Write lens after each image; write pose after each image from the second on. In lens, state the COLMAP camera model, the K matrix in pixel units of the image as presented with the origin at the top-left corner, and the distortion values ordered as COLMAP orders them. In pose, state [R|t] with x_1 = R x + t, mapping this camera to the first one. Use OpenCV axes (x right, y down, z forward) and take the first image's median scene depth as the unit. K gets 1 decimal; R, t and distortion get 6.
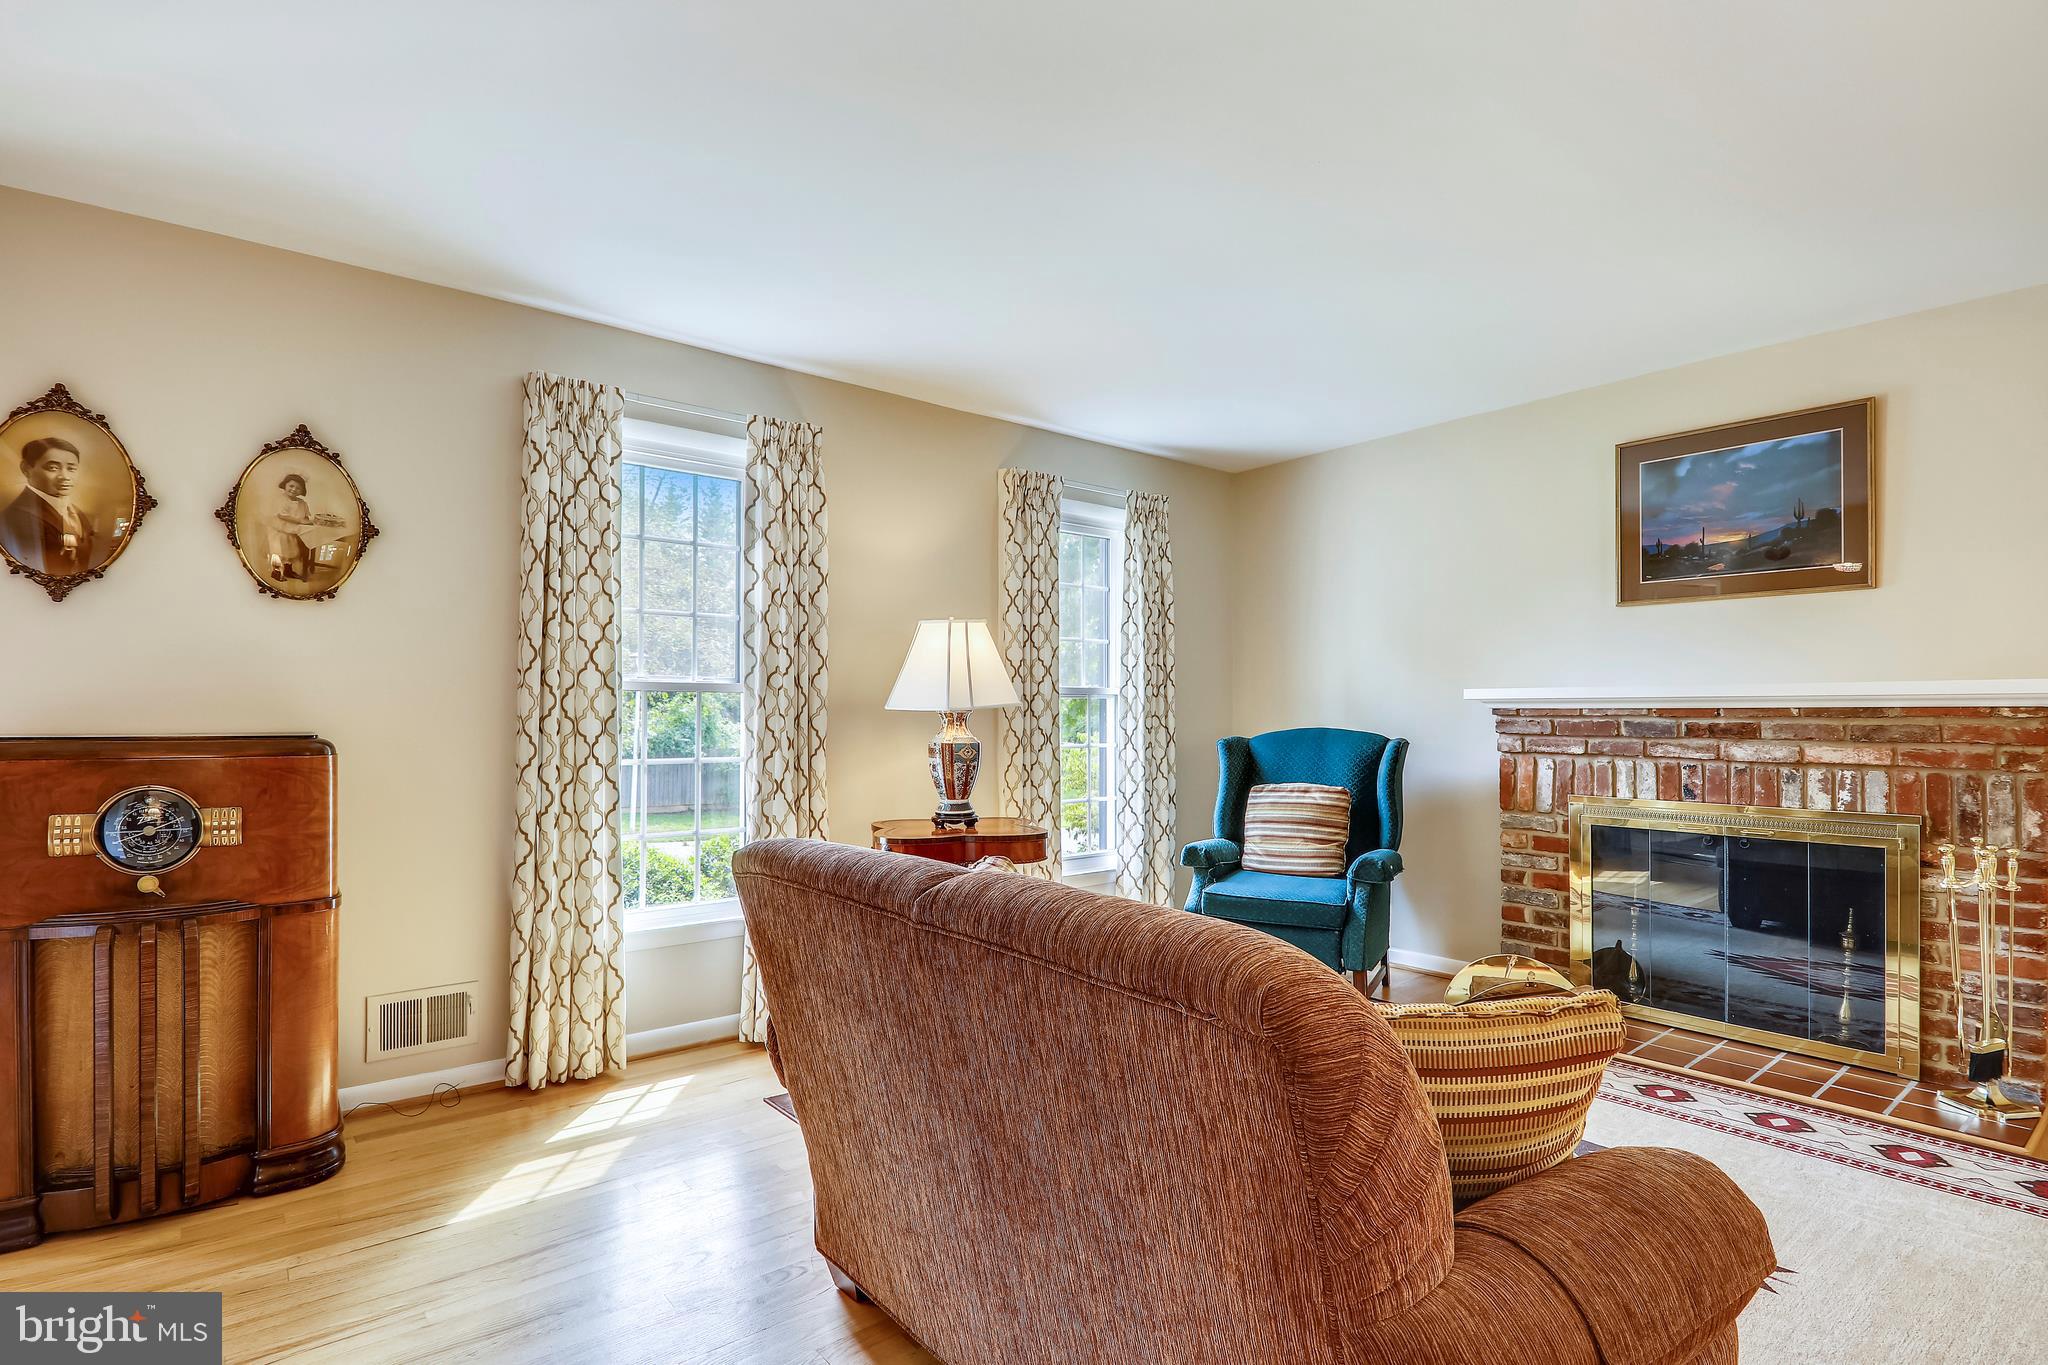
lens RADIAL K [[1007.0, 0, 1049.2], [0, 1007.0, 684.8], [0, 0, 1]] dist [0.018146, -0.023724]
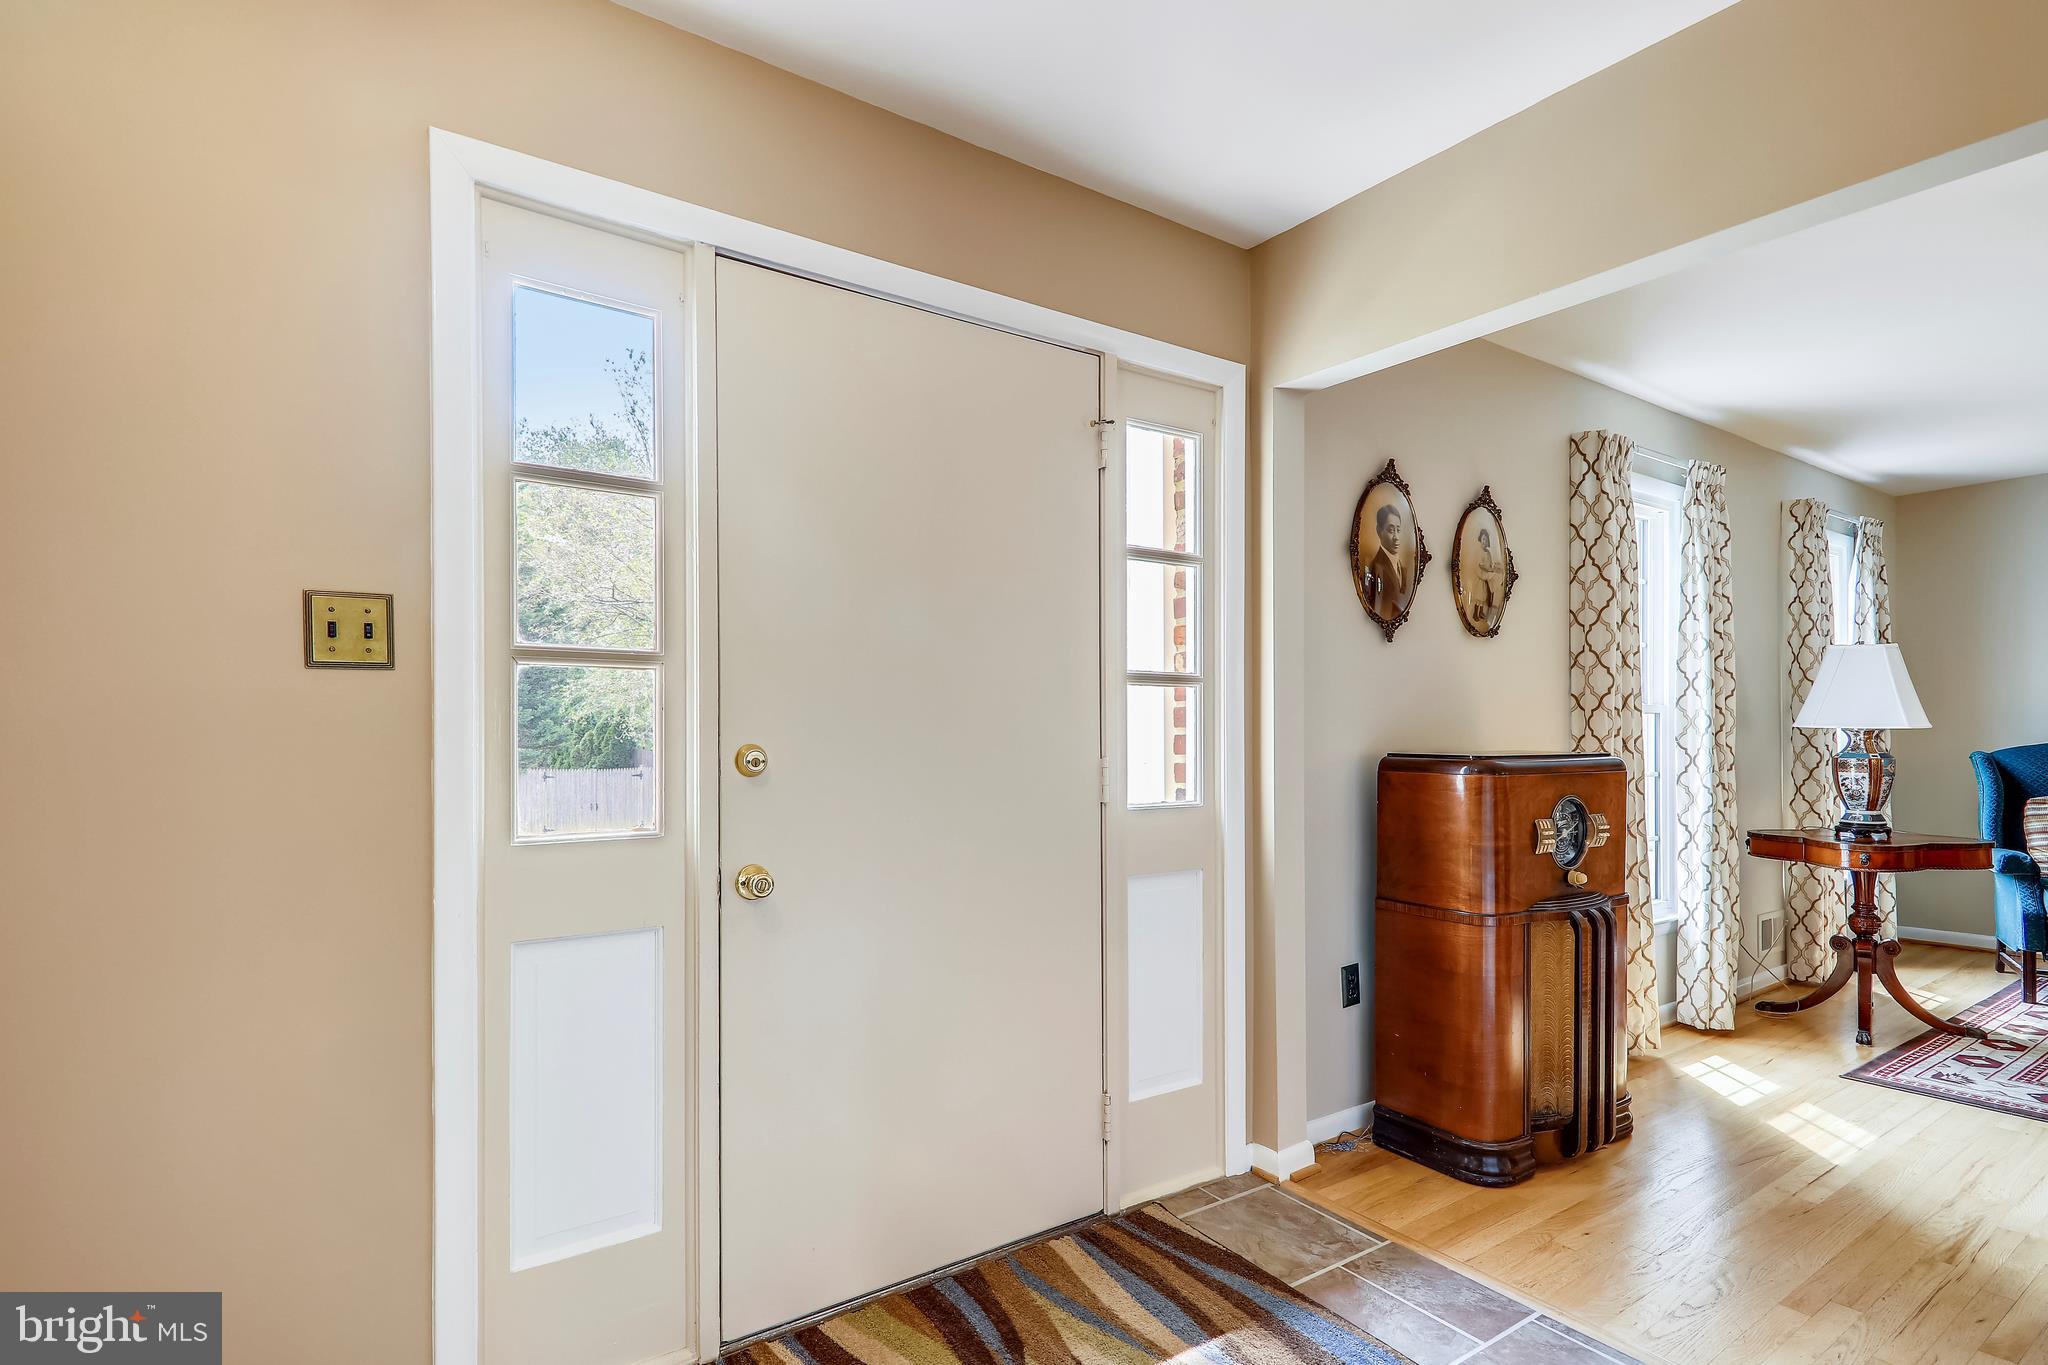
lens RADIAL K [[1007.0, 0, 1049.2], [0, 1007.0, 684.8], [0, 0, 1]] dist [0.018146, -0.023724]
pose [[0.996277, -0.002239, -0.086181, -1.144104], [0.001690, 0.999978, -0.006446, -0.021301], [0.086193, 0.006276, 0.996259, -0.207889]]
